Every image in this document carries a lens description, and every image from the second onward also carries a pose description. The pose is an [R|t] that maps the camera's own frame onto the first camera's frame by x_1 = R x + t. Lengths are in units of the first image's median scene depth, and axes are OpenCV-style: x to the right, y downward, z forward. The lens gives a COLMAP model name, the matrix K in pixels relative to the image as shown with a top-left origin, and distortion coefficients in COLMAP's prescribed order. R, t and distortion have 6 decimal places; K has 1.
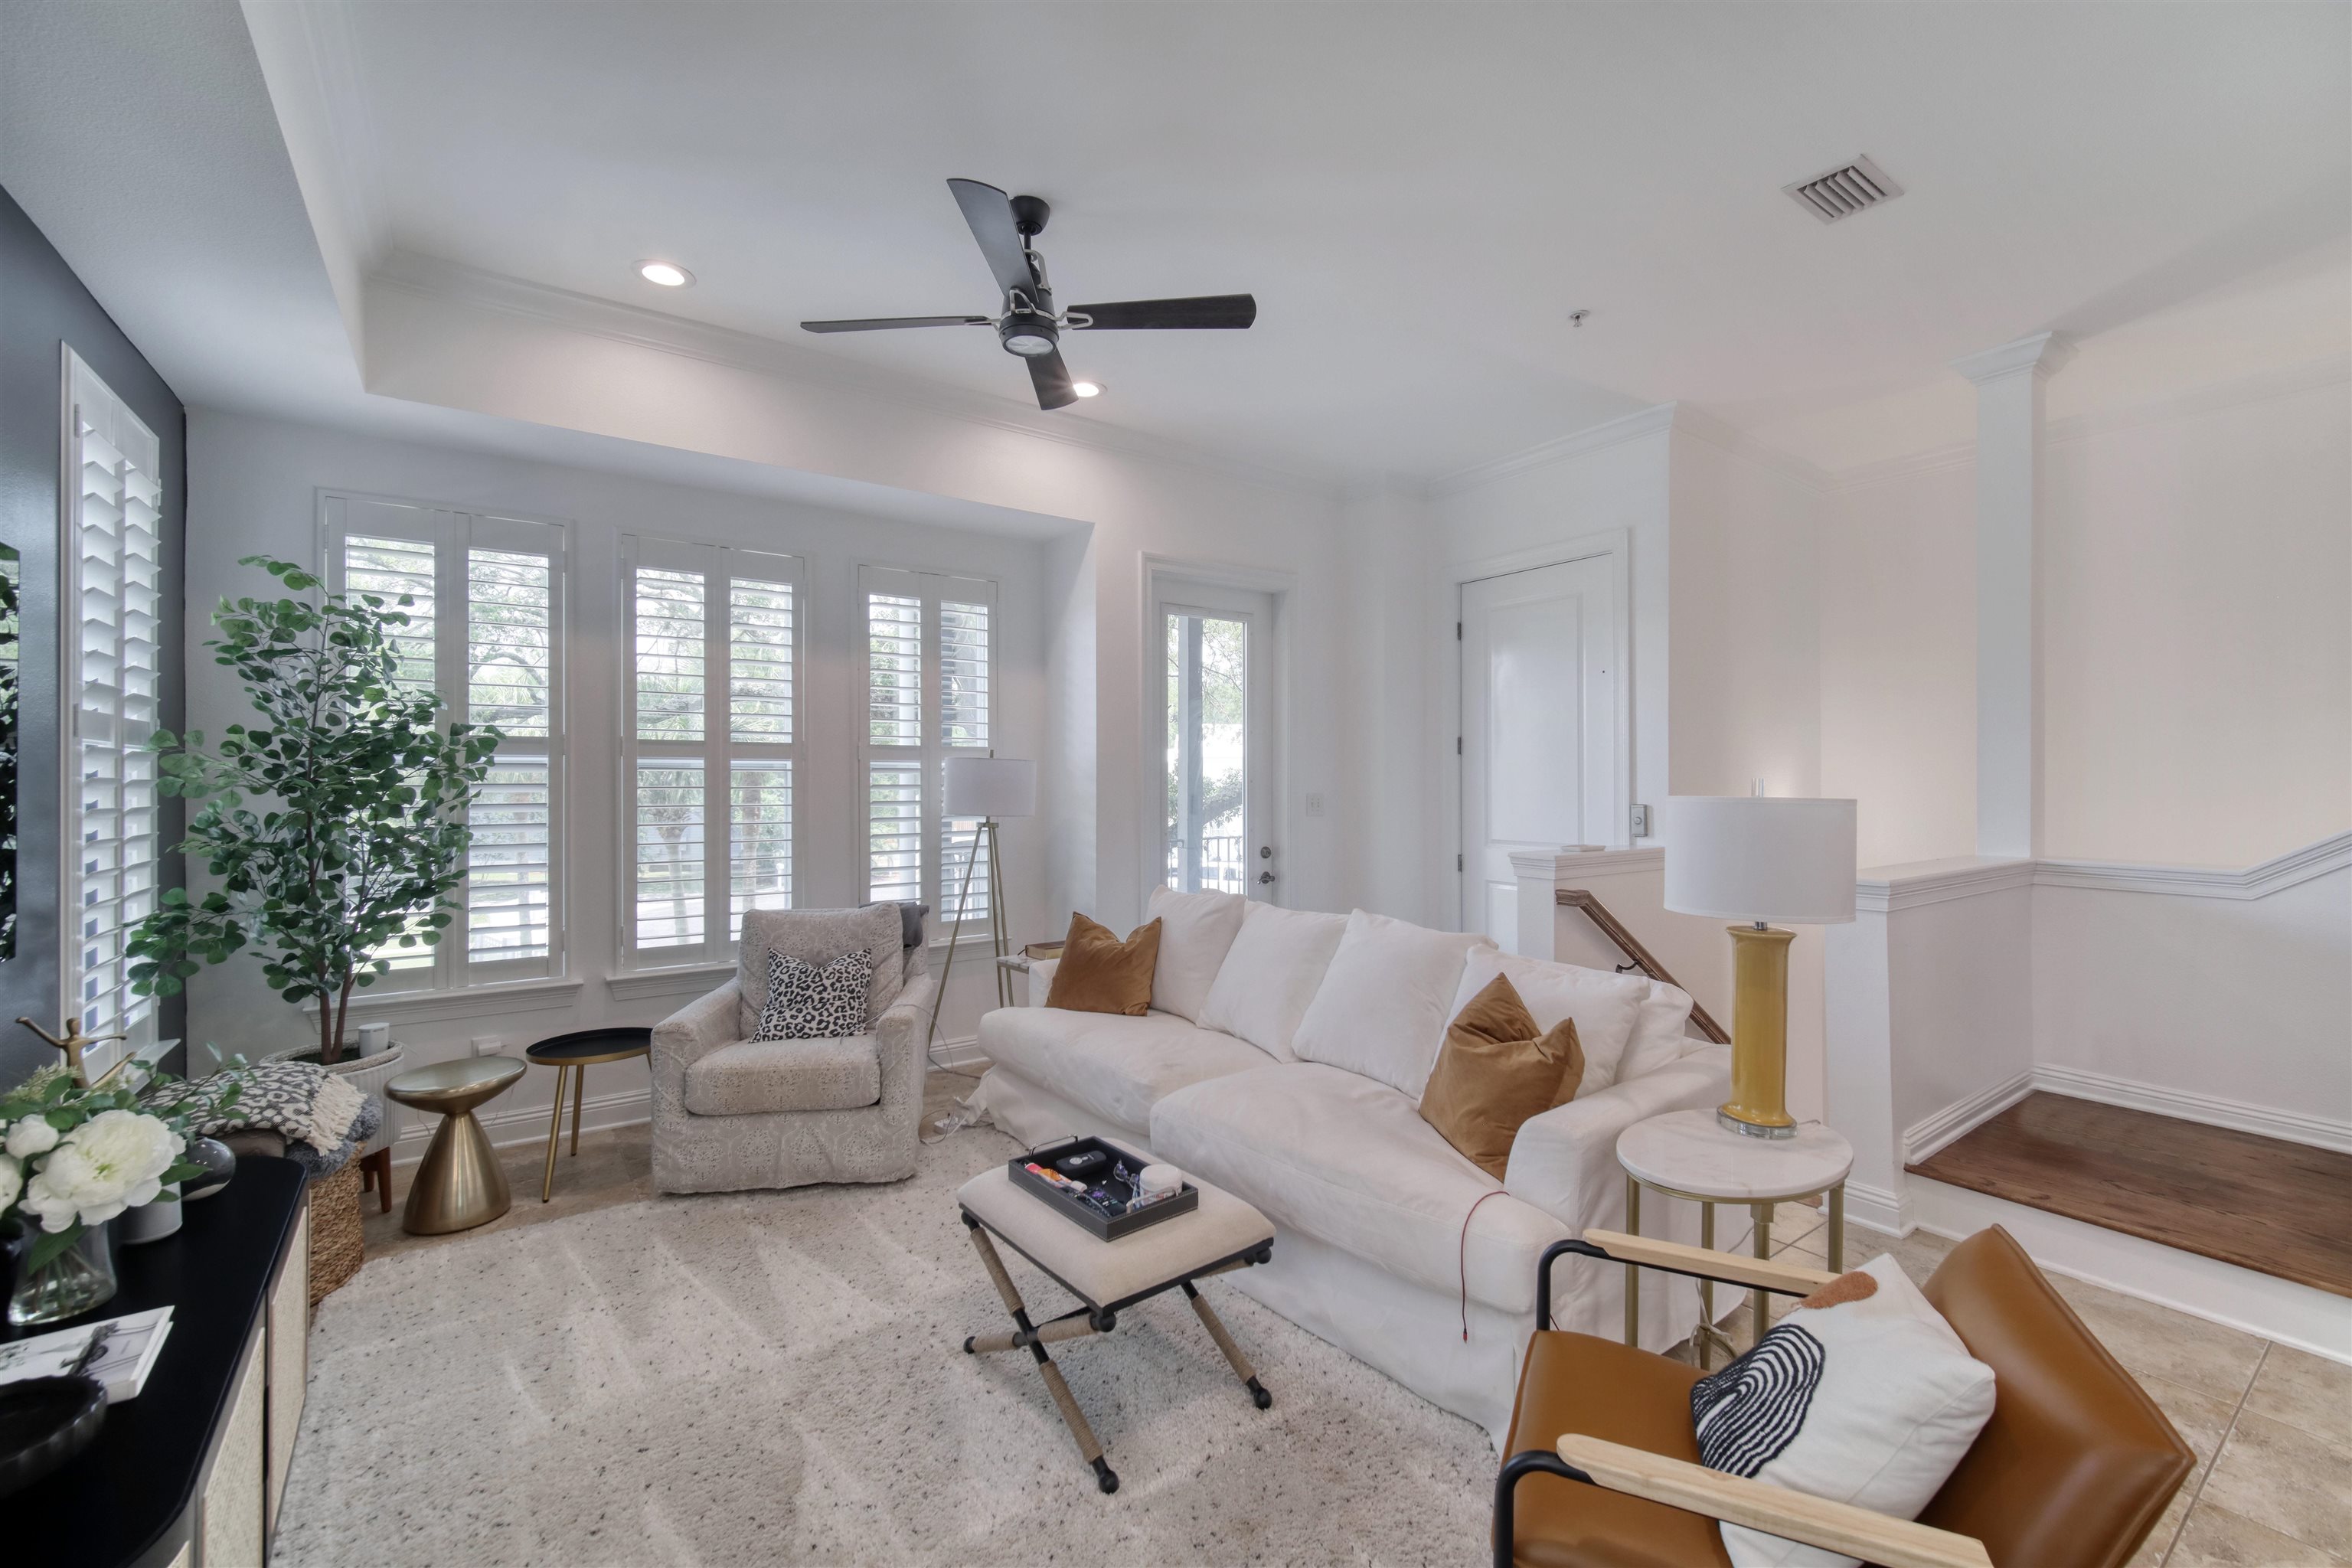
lens RADIAL K [[983.9, 0, 1178.4], [0, 983.9, 781.4], [0, 0, 1]] dist [0.003045, -0.000610]
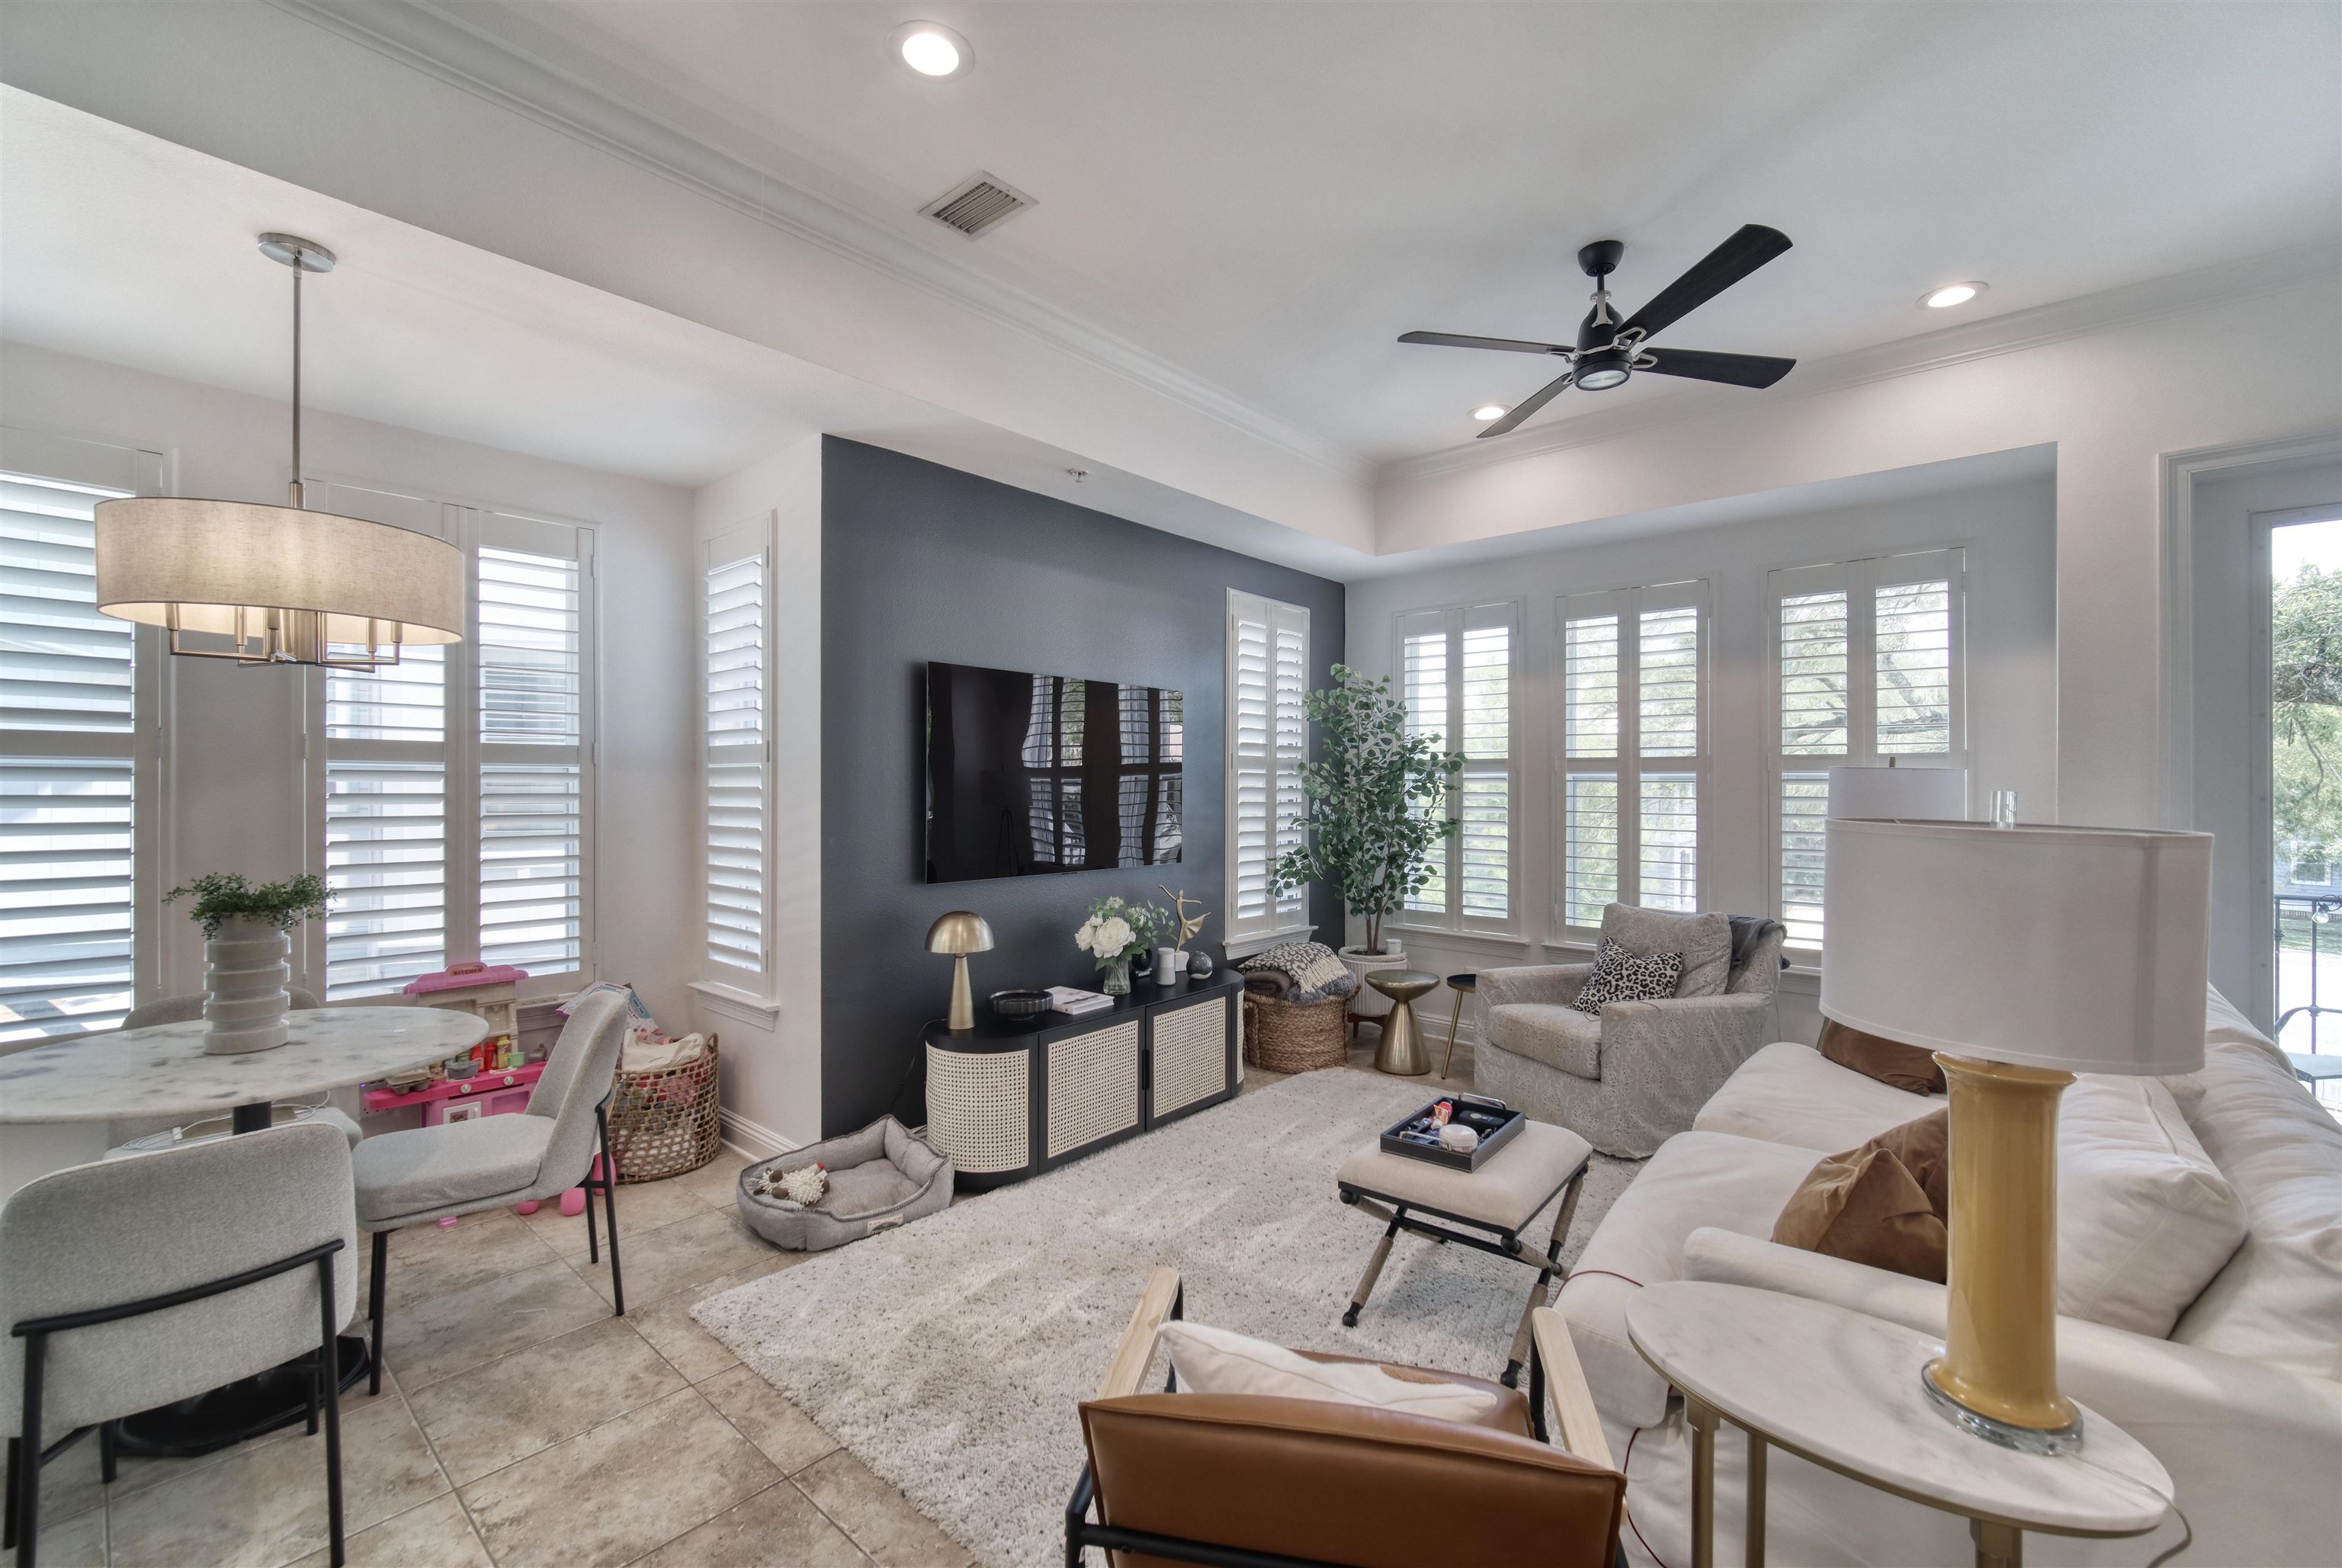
lens RADIAL K [[979.7, 0, 1179.3], [0, 979.7, 784.7], [0, 0, 1]] dist [0.003045, -0.000610]
pose [[0.222734, -0.006018, -0.974861, 0.611742], [-0.008412, 0.999932, -0.008095, 0.005851], [0.974843, 0.010003, 0.222668, 0.259735]]
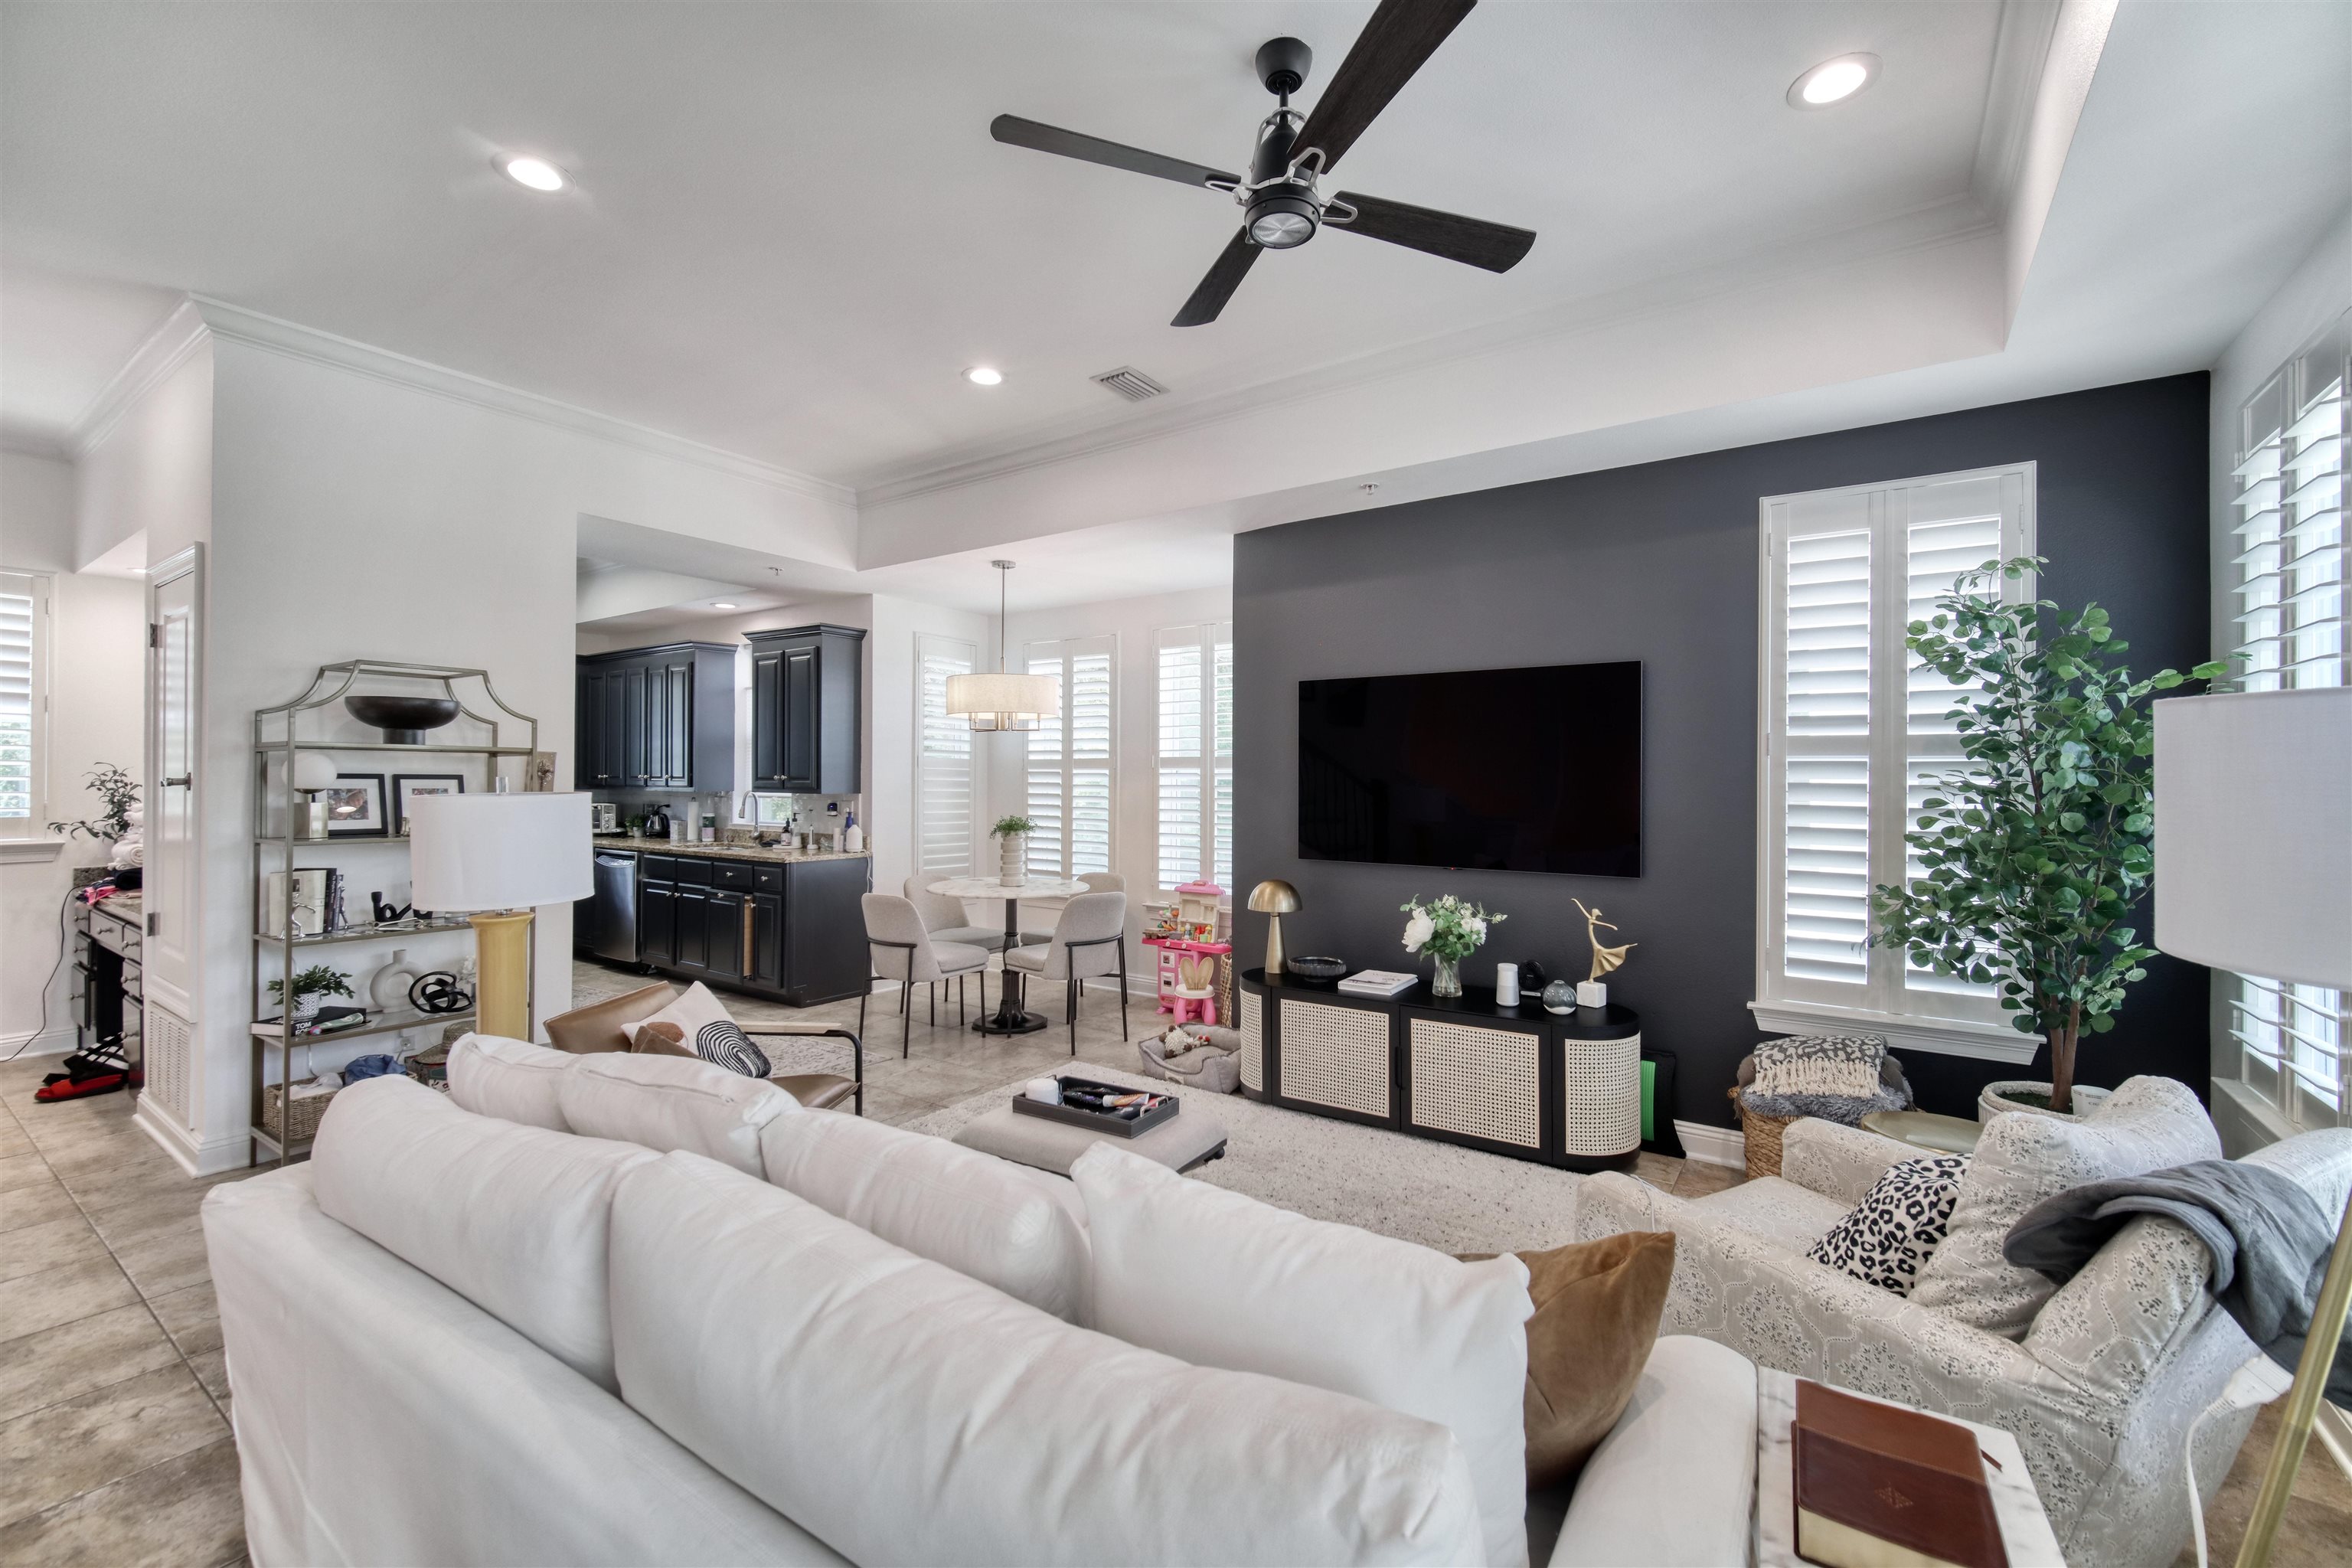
lens RADIAL K [[983.9, 0, 1183.2], [0, 983.9, 777.0], [0, 0, 1]] dist [0.003045, -0.000610]
pose [[-0.944107, -0.004974, -0.329602, 0.141938], [-0.007717, 0.999946, 0.007015, -0.011054], [0.329549, 0.009166, -0.944094, 1.359306]]
